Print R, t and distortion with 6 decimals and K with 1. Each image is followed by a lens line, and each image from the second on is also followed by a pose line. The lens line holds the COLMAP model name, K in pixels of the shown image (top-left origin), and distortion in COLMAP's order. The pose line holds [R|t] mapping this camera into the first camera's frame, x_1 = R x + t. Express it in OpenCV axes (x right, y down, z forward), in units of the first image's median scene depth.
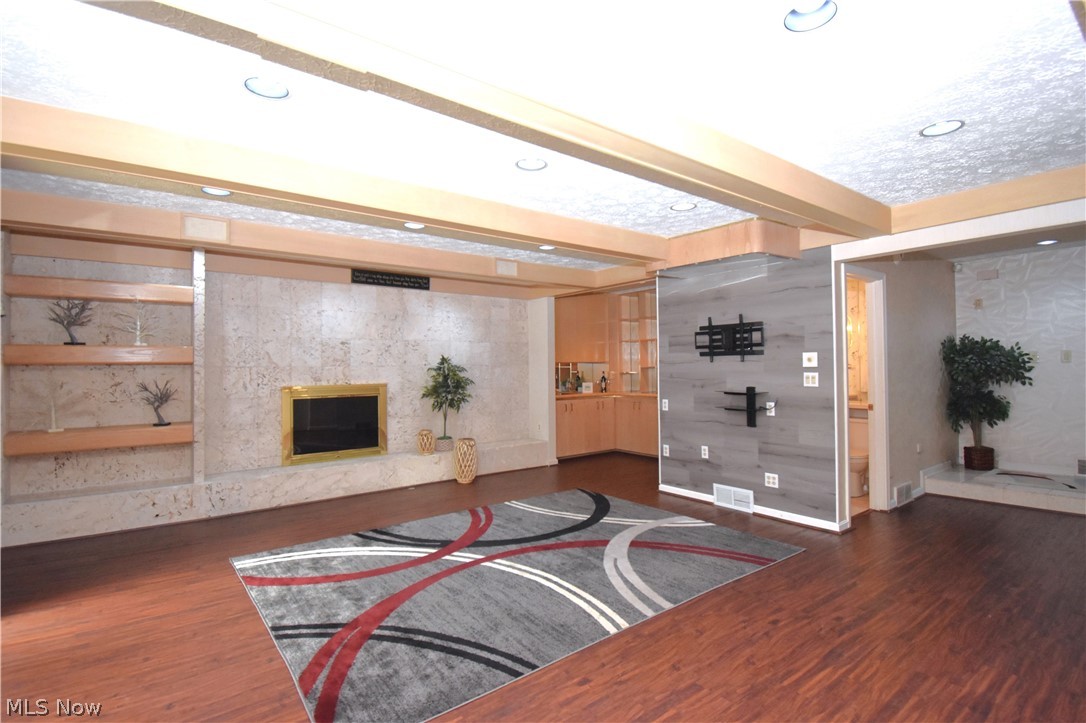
lens RADIAL K [[523.5, 0, 547.6], [0, 523.5, 359.8], [0, 0, 1]] dist [-0.000498, -0.000750]
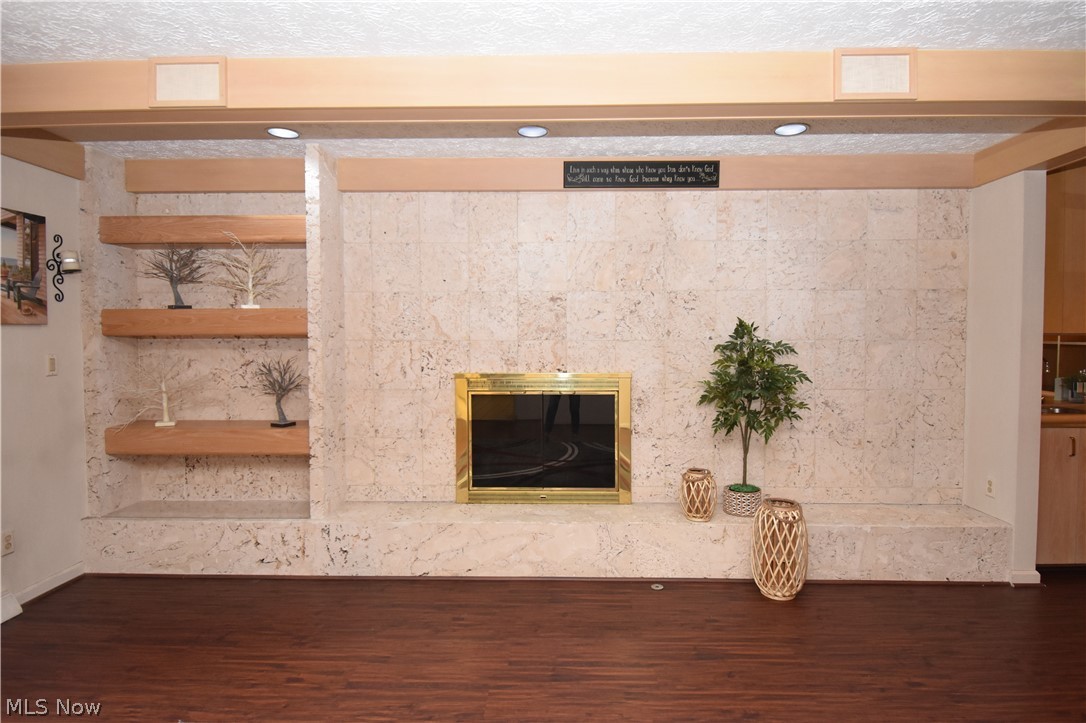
lens RADIAL K [[596.2, 0, 547.0], [0, 596.2, 360.6], [0, 0, 1]] dist [0.022031, -0.034216]
pose [[0.772105, 0.032662, -0.634655, 0.015107], [0.002057, 0.998545, 0.053892, -0.000549], [0.635491, -0.042916, 0.770915, 0.556429]]
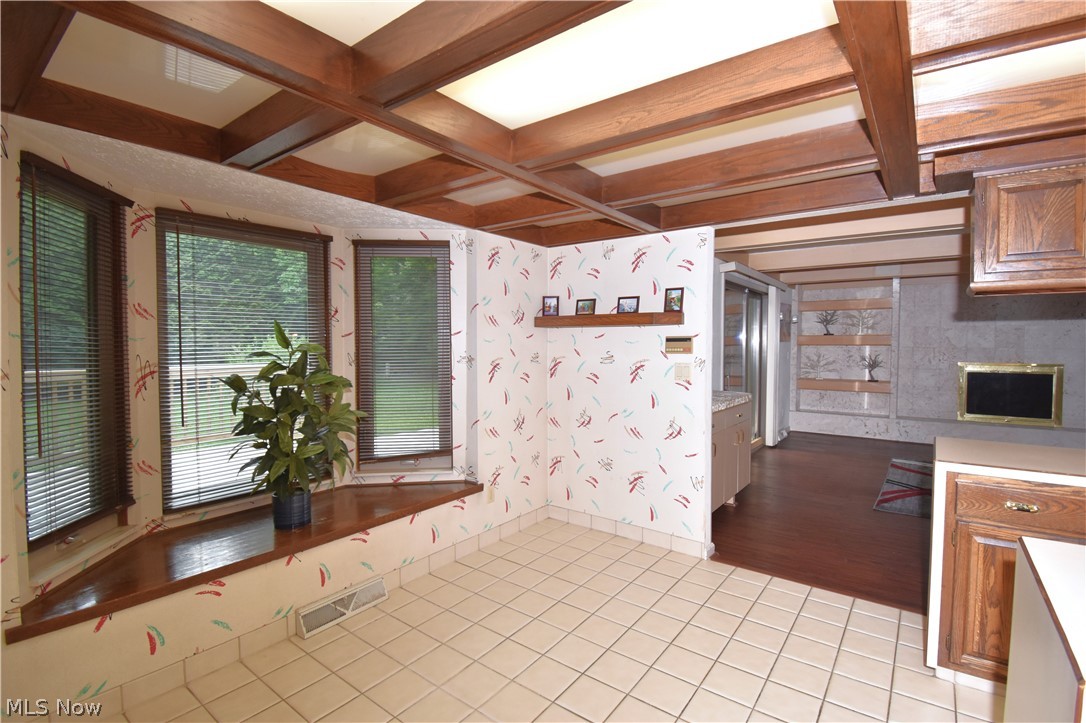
lens RADIAL K [[491.9, 0, 547.7], [0, 491.9, 360.3], [0, 0, 1]] dist [0.032157, -0.036010]
pose [[0.251872, 0.046805, -0.966628, 0.491501], [0.012427, 0.998591, 0.051591, -0.035686], [0.967681, -0.025007, 0.250936, -0.379420]]
